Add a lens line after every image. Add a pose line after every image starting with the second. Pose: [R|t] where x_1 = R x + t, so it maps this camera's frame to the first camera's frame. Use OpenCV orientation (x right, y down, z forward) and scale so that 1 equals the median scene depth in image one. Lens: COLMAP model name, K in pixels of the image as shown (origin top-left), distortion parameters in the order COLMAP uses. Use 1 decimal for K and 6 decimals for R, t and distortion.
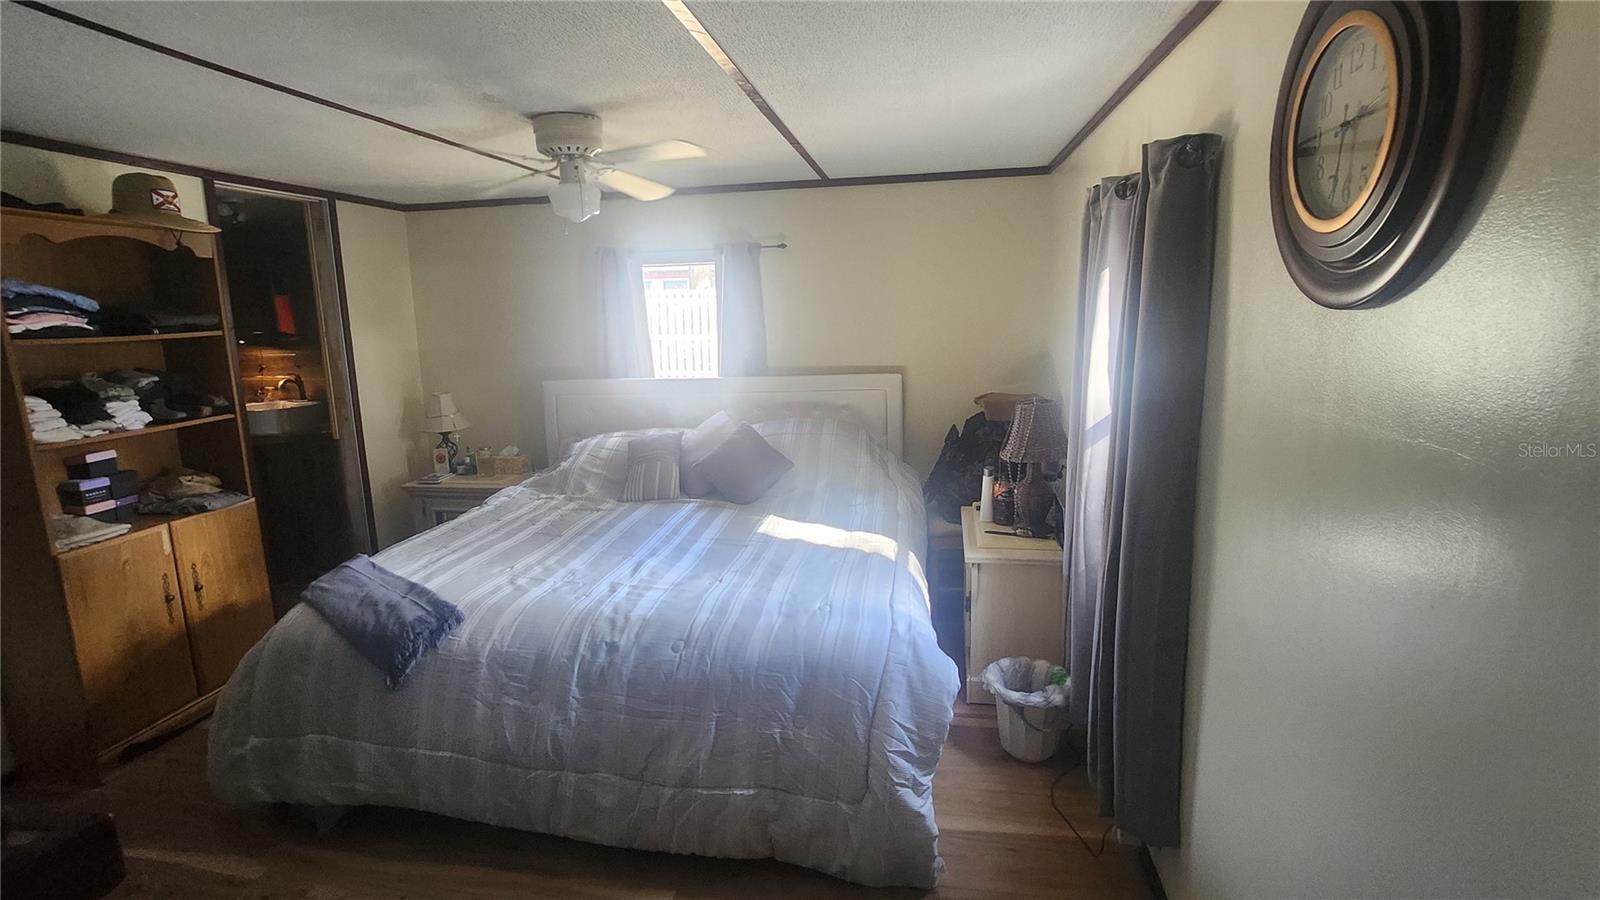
lens RADIAL K [[746.4, 0, 795.1], [0, 746.4, 443.6], [0, 0, 1]] dist [-0.010516, 0.002593]
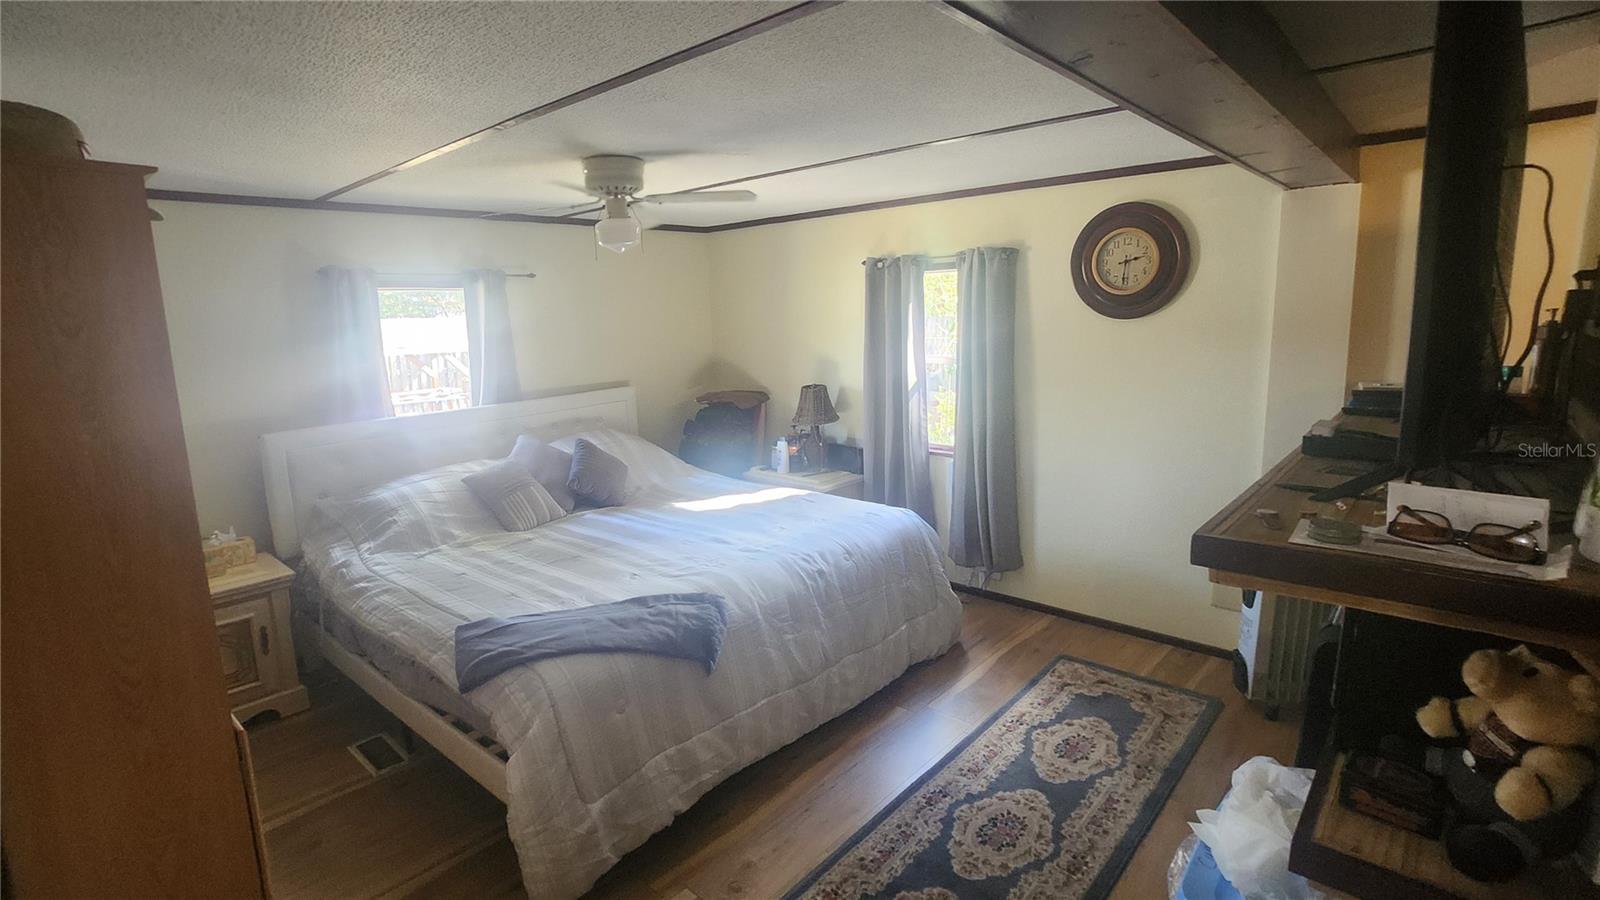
lens RADIAL K [[746.4, 0, 792.4], [0, 746.4, 447.6], [0, 0, 1]] dist [-0.010516, 0.002593]
pose [[0.526190, -0.143536, 0.838165, -1.147741], [0.176041, 0.982686, 0.057769, -0.032565], [-0.831946, 0.117154, 0.542348, 0.228136]]
